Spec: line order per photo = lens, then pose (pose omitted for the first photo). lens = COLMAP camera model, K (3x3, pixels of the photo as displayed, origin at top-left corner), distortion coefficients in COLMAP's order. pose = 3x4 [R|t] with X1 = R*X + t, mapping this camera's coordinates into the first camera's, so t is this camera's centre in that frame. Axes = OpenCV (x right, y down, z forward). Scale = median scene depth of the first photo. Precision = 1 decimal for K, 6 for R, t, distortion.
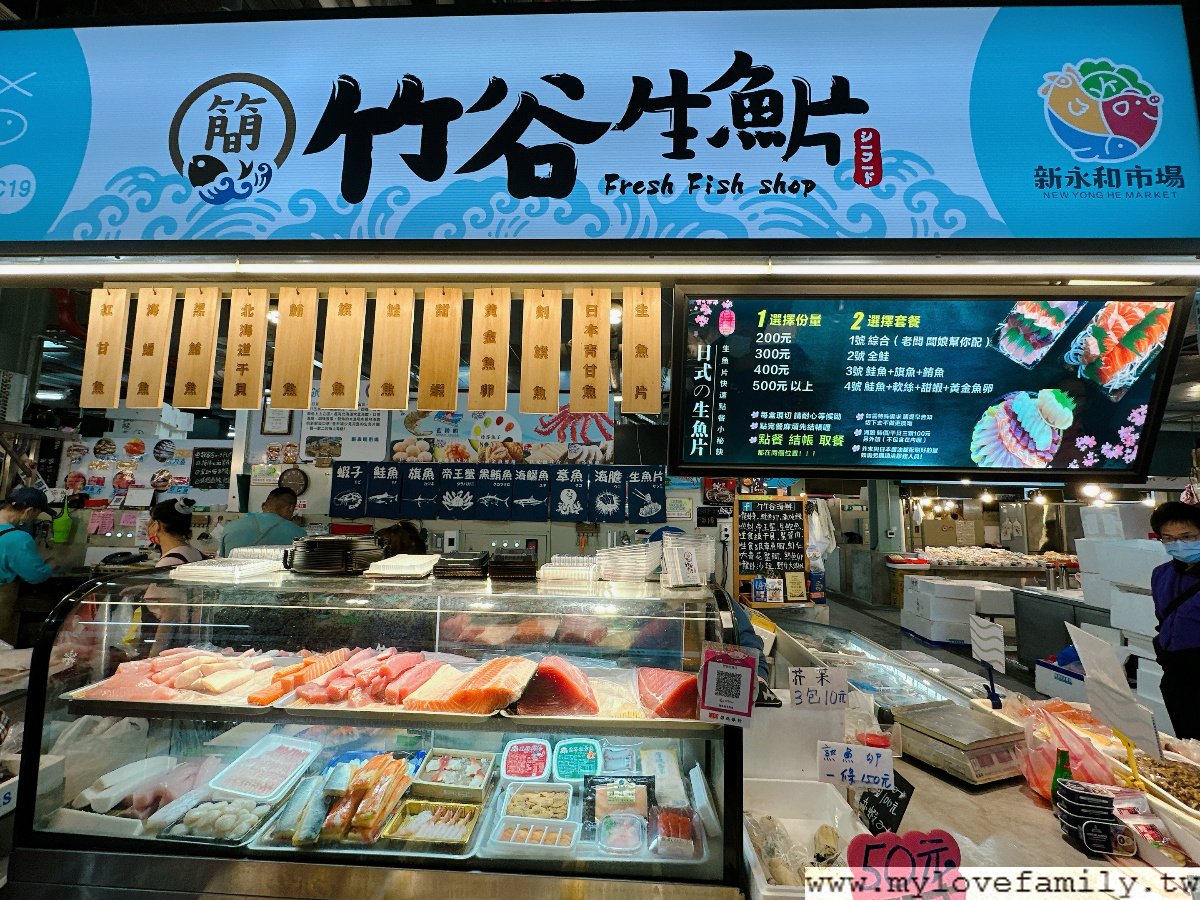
lens RADIAL K [[525.7, 0, 591.9], [0, 525.7, 435.4], [0, 0, 1]] dist [0.000788, -0.000953]
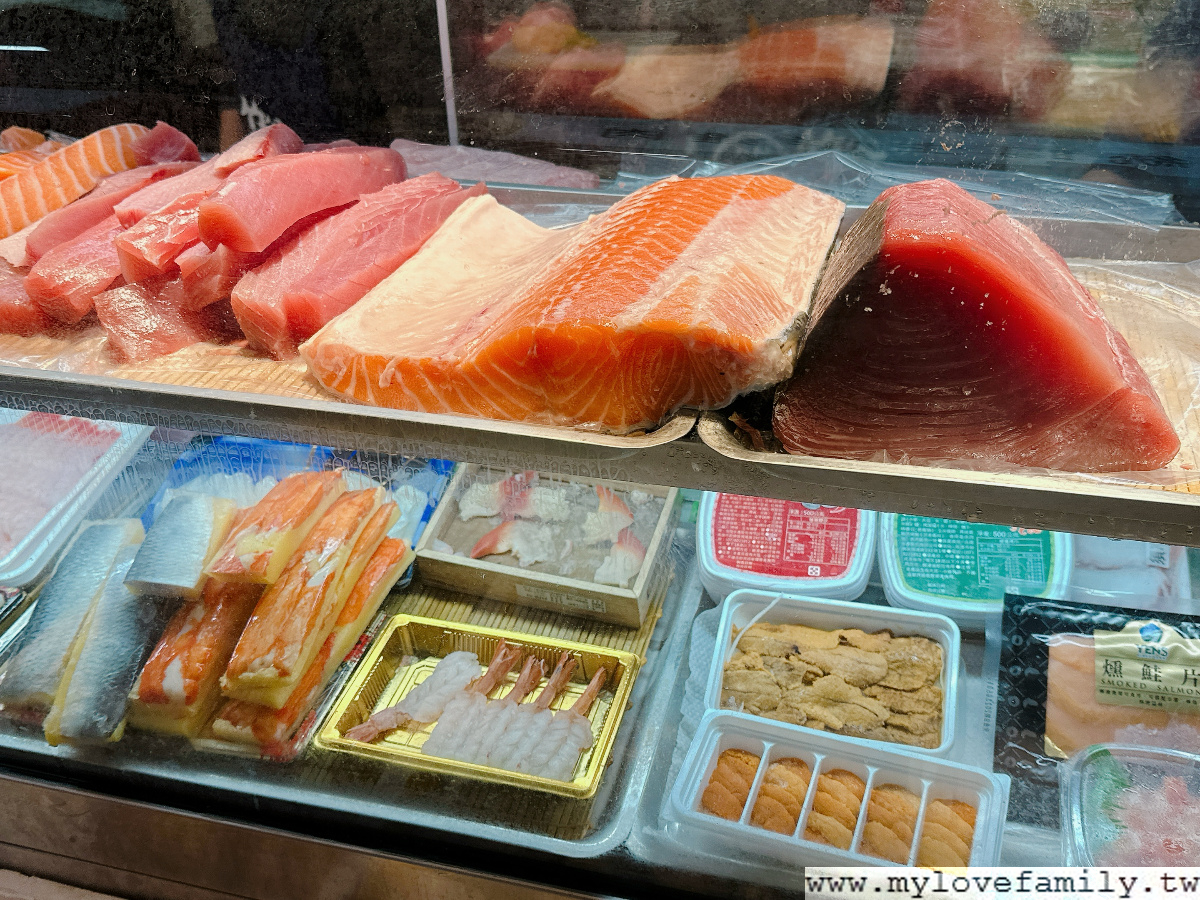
lens RADIAL K [[1007.5, 0, 600.0], [0, 1007.5, 450.0], [0, 0, 1]] dist [0.133754, -0.265796]
pose [[0.974766, 0.080261, -0.208301, -0.104453], [0.073718, 0.765039, 0.639750, 0.213748], [0.210706, -0.638963, 0.739817, 0.557304]]
